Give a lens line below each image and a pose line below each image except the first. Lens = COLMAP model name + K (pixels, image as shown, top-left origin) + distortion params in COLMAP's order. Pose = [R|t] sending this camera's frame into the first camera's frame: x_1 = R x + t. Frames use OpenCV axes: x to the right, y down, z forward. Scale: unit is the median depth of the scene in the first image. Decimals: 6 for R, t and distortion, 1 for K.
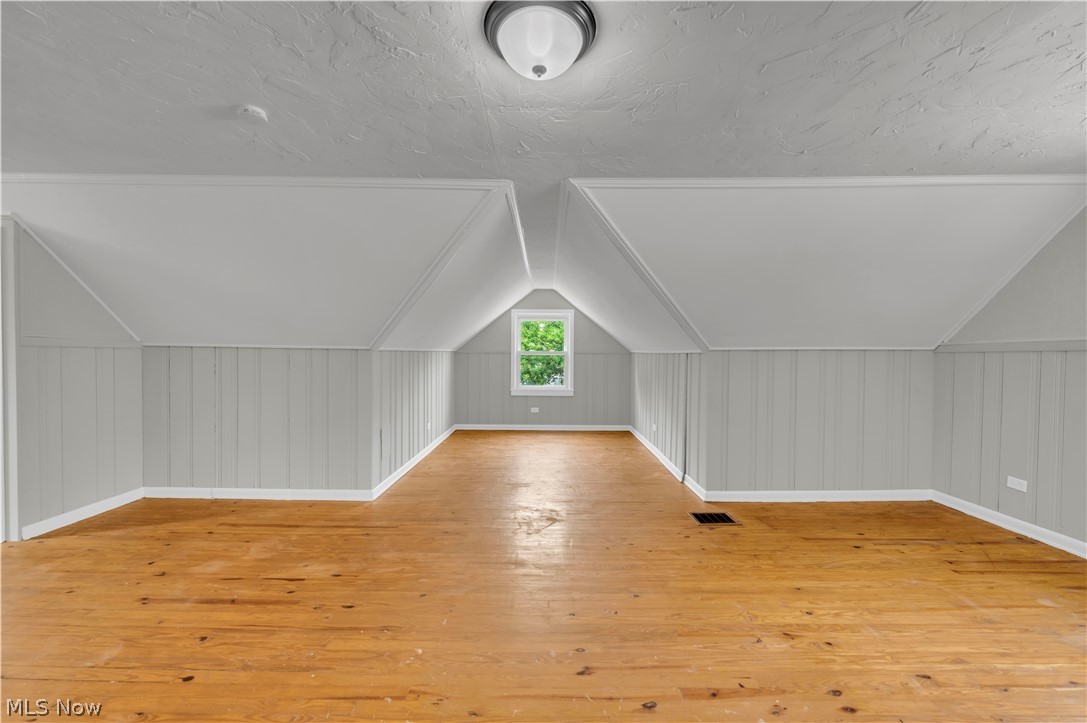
lens RADIAL K [[444.4, 0, 540.4], [0, 444.4, 365.2], [0, 0, 1]] dist [-0.000307, -0.000068]
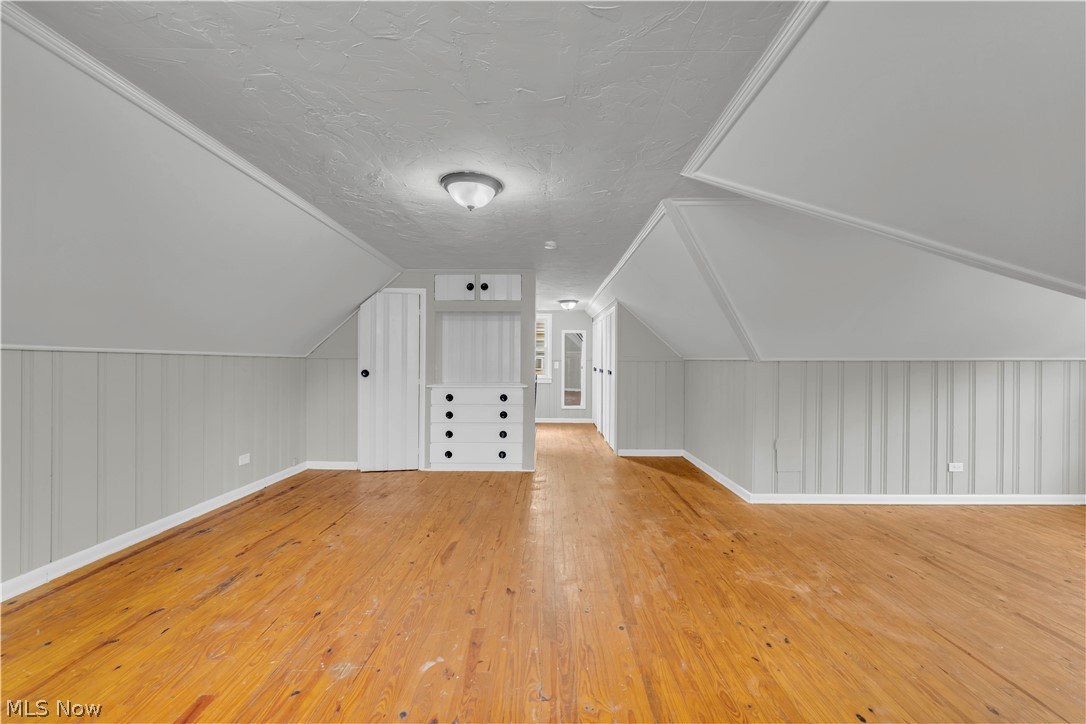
lens RADIAL K [[441.5, 0, 541.4], [0, 441.5, 364.7], [0, 0, 1]] dist [-0.001153, -0.000111]
pose [[-0.015740, -0.006592, -0.999854, 0.837184], [-0.029634, 0.999542, -0.006123, -0.006512], [0.999437, 0.029534, -0.015928, 0.621258]]
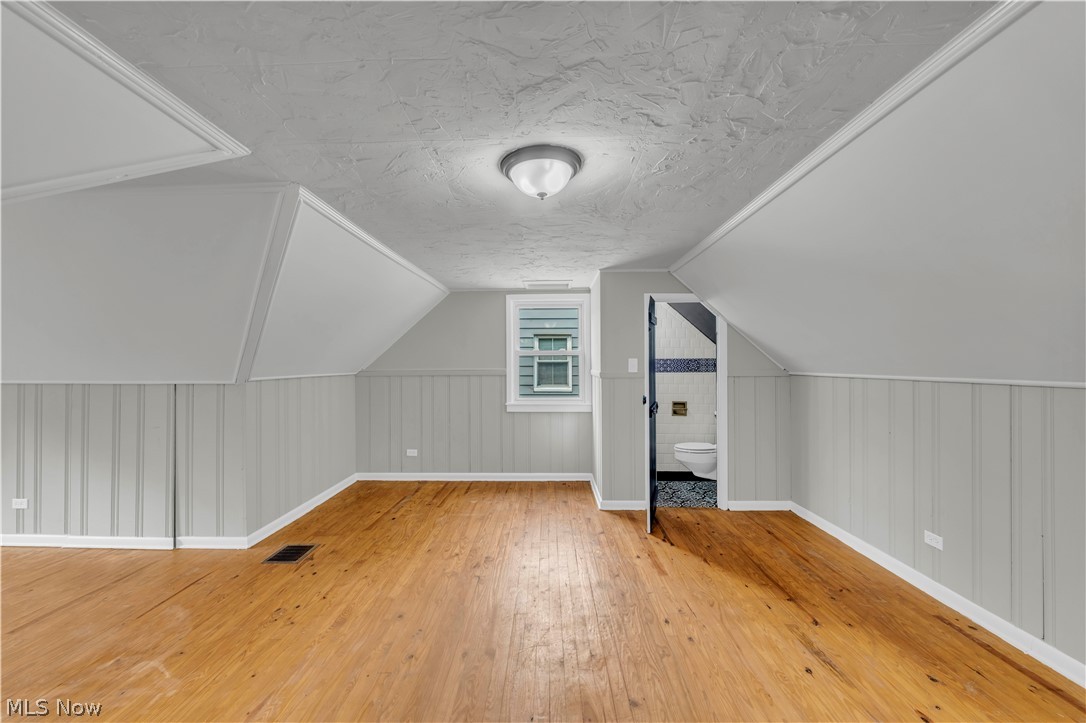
lens RADIAL K [[441.5, 0, 541.4], [0, 441.5, 364.2], [0, 0, 1]] dist [-0.001153, -0.000111]
pose [[0.020329, -0.002951, 0.999789, -0.630329], [0.027987, 0.999605, 0.002382, -0.065316], [-0.999402, 0.027933, 0.020404, 0.460062]]
